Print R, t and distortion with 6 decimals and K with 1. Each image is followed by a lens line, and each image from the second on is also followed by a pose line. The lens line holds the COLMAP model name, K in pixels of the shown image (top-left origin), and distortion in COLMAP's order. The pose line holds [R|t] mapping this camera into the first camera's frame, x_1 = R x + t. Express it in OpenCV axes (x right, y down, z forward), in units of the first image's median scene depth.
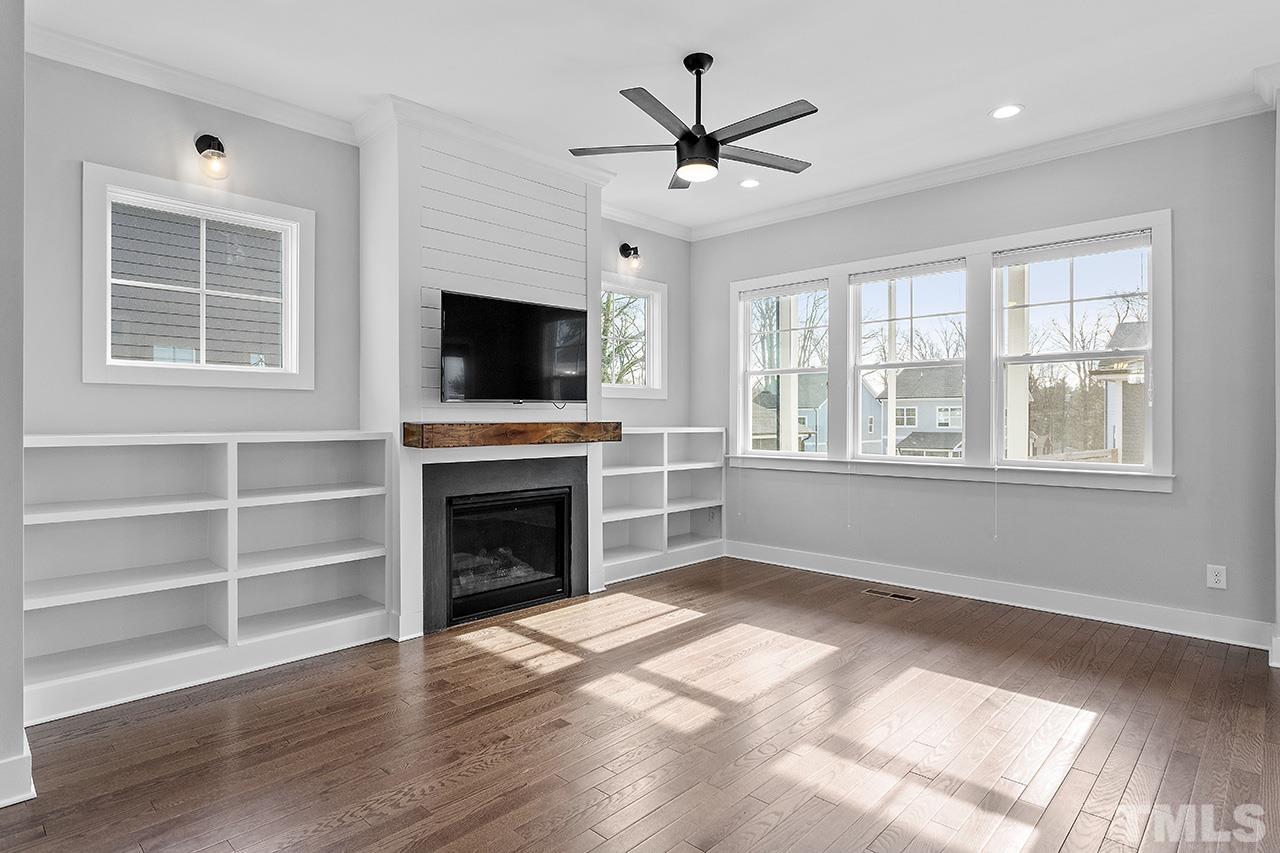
lens RADIAL K [[673.1, 0, 637.3], [0, 673.1, 419.9], [0, 0, 1]] dist [-0.000895, -0.000325]
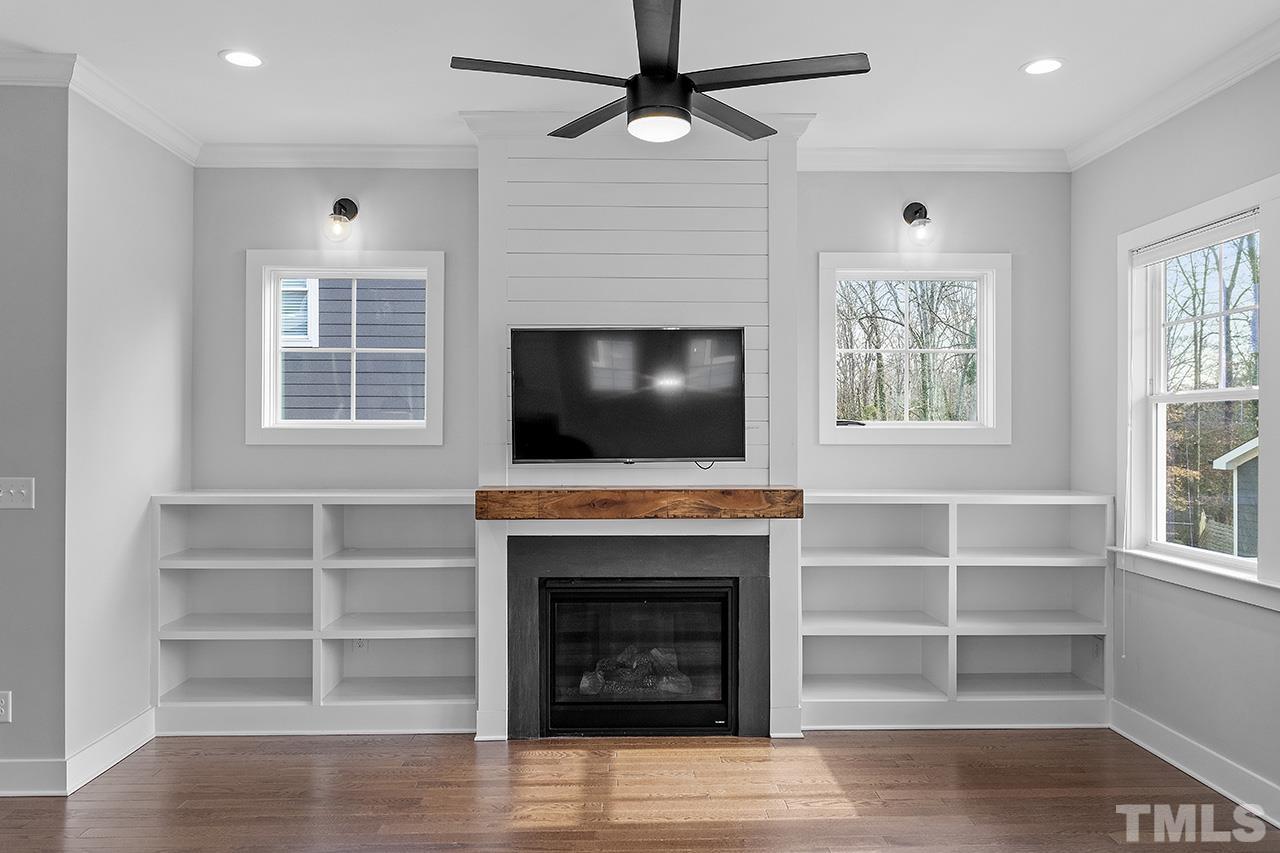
lens RADIAL K [[891.6, 0, 640.0], [0, 891.6, 426.5], [0, 0, 1]] dist [0.001799, 0.000218]
pose [[0.716735, -0.000746, -0.697345, 0.528529], [-0.002763, 0.999989, -0.003910, -0.061409], [0.697340, 0.004729, 0.716725, 0.287597]]
